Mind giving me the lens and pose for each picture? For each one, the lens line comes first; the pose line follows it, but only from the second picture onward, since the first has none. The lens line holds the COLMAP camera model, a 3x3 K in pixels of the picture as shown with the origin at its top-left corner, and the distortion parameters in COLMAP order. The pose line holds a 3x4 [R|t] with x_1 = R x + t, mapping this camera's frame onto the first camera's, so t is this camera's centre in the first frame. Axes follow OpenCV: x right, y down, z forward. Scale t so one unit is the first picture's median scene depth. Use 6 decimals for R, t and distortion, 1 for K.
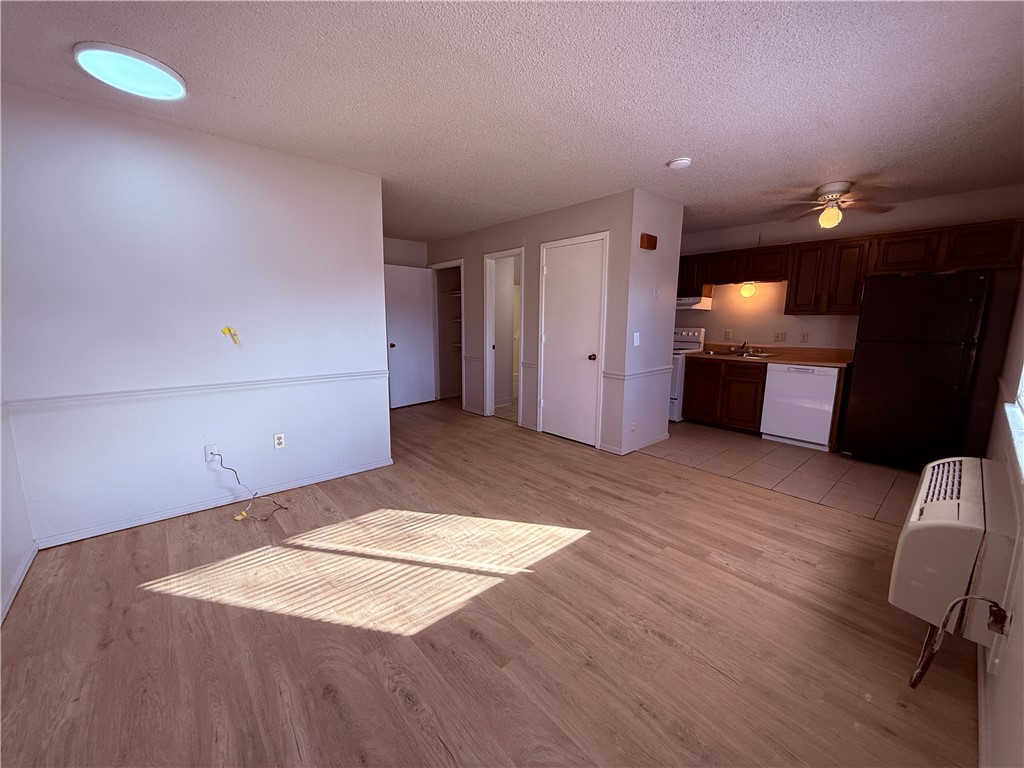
lens RADIAL K [[408.8, 0, 509.4], [0, 408.8, 384.4], [0, 0, 1]] dist [-0.000175, 0.000500]
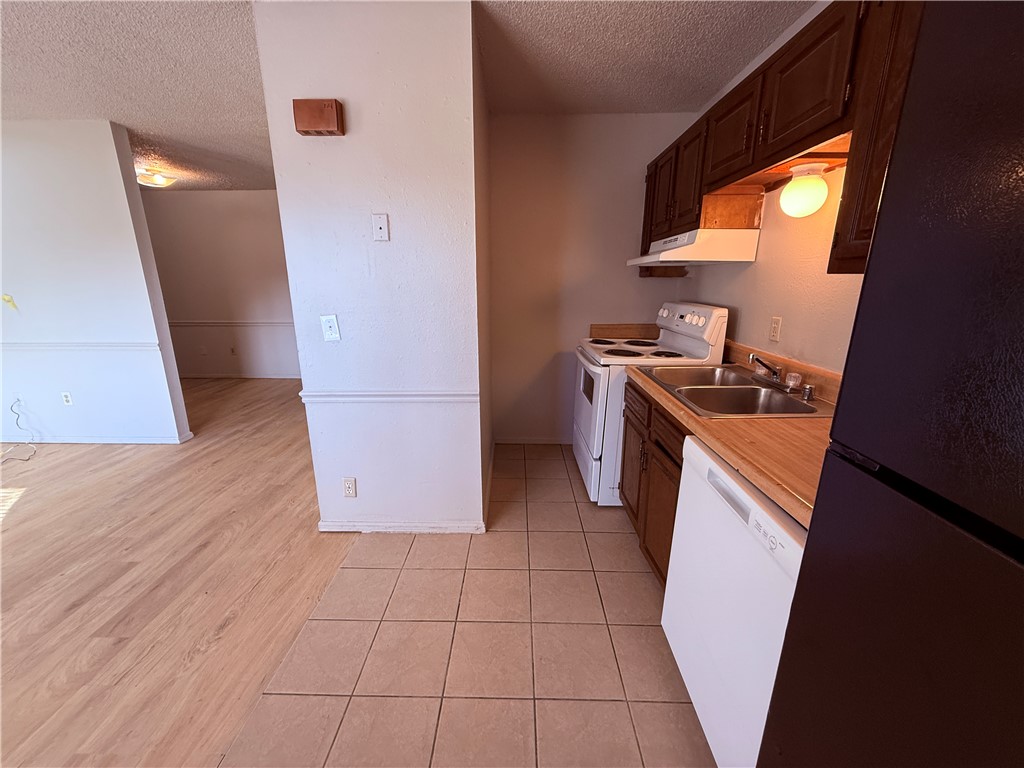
lens RADIAL K [[408.8, 0, 509.4], [0, 408.8, 384.4], [0, 0, 1]] dist [-0.000175, 0.000500]
pose [[0.740161, 0.161731, -0.652691, 0.869322], [-0.101900, 0.986412, 0.128869, -0.137424], [0.664664, -0.028874, 0.746584, 0.813656]]
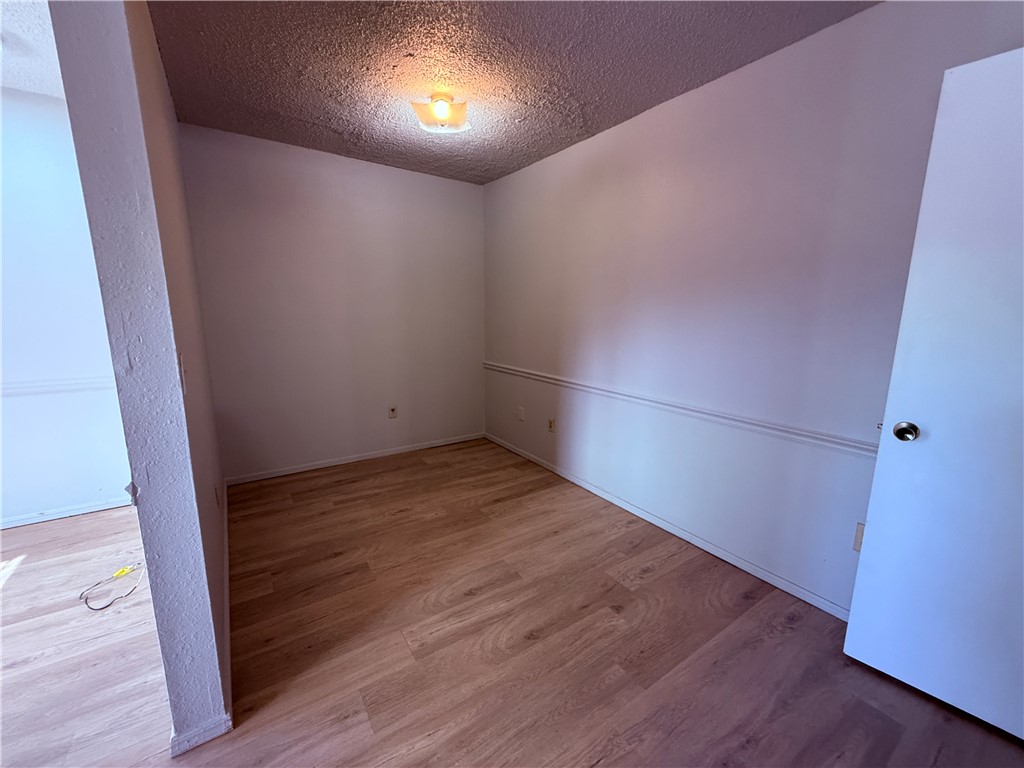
lens RADIAL K [[408.7, 0, 508.3], [0, 408.7, 384.9], [0, 0, 1]] dist [0.000265, 0.000006]
pose [[-0.125188, 0.175151, -0.976550, -0.050605], [-0.165848, 0.966749, 0.194654, -0.203218], [0.978173, 0.186327, -0.091977, 1.248393]]
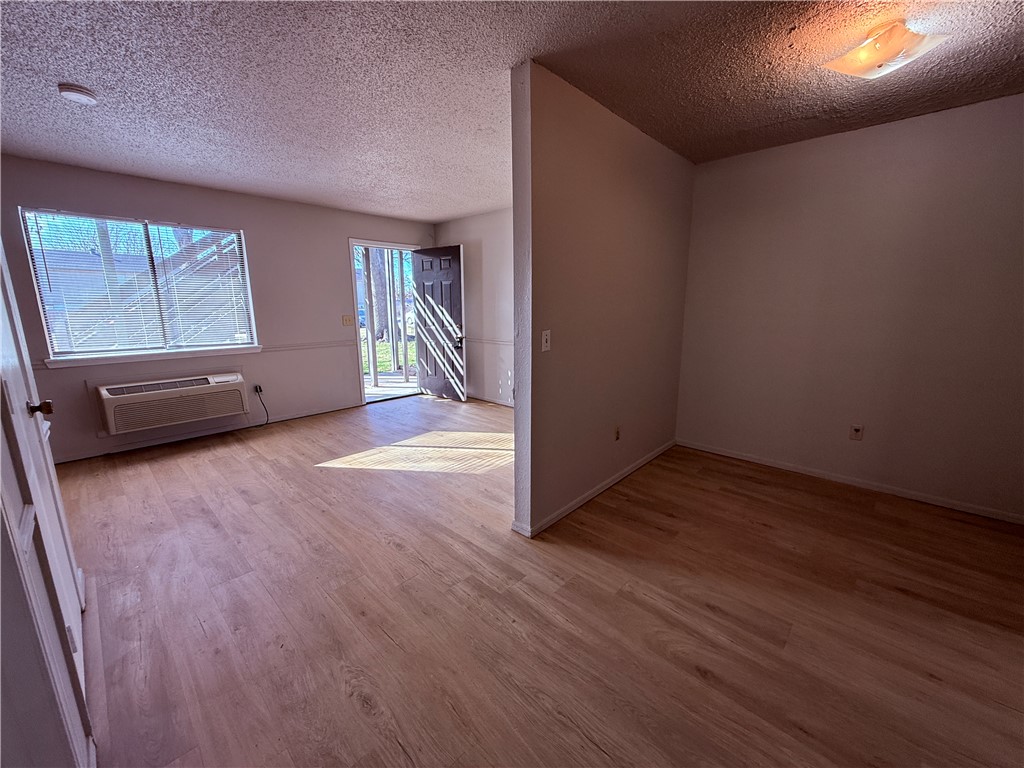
lens RADIAL K [[408.7, 0, 508.3], [0, 408.7, 384.9], [0, 0, 1]] dist [0.000265, 0.000006]
pose [[-0.995845, 0.015270, -0.089775, -0.224829], [-0.017090, 0.936984, 0.348954, -0.254765], [0.089446, 0.349039, -0.932830, 1.547067]]
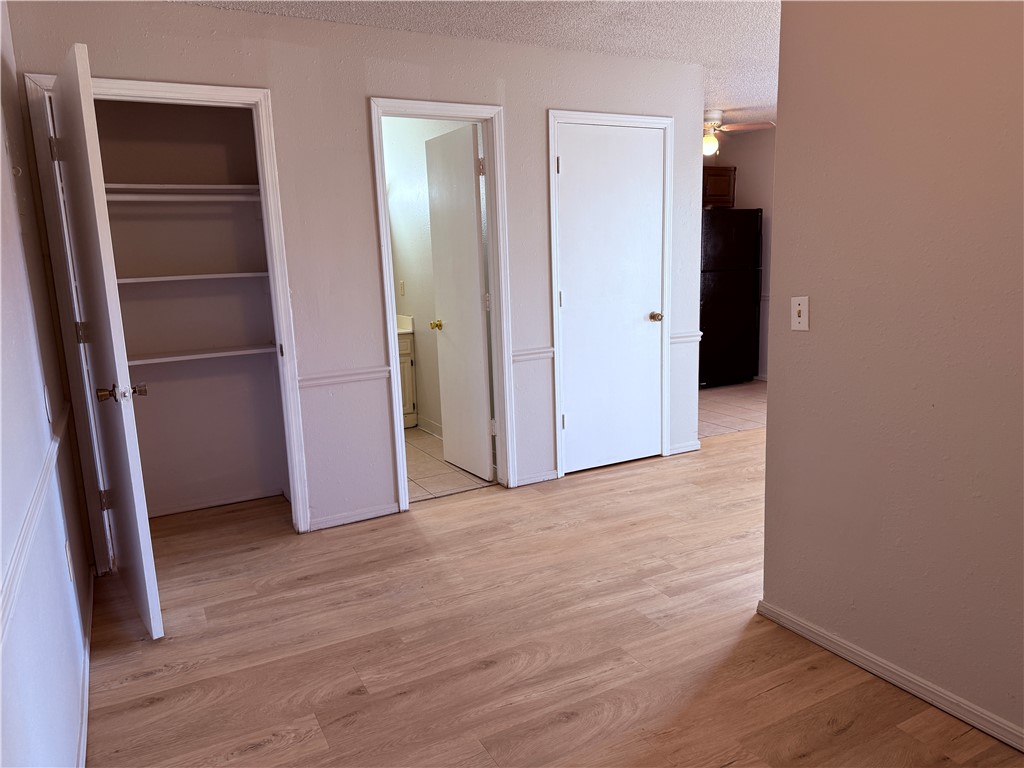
lens RADIAL K [[716.8, 0, 512.0], [0, 716.8, 384.0], [0, 0, 1]] dist [0.004294, 0.000701]
pose [[0.219226, -0.186795, 0.957626, -1.026473], [0.185164, 0.971630, 0.147138, -0.188457], [-0.957943, 0.145061, 0.247594, 1.063149]]
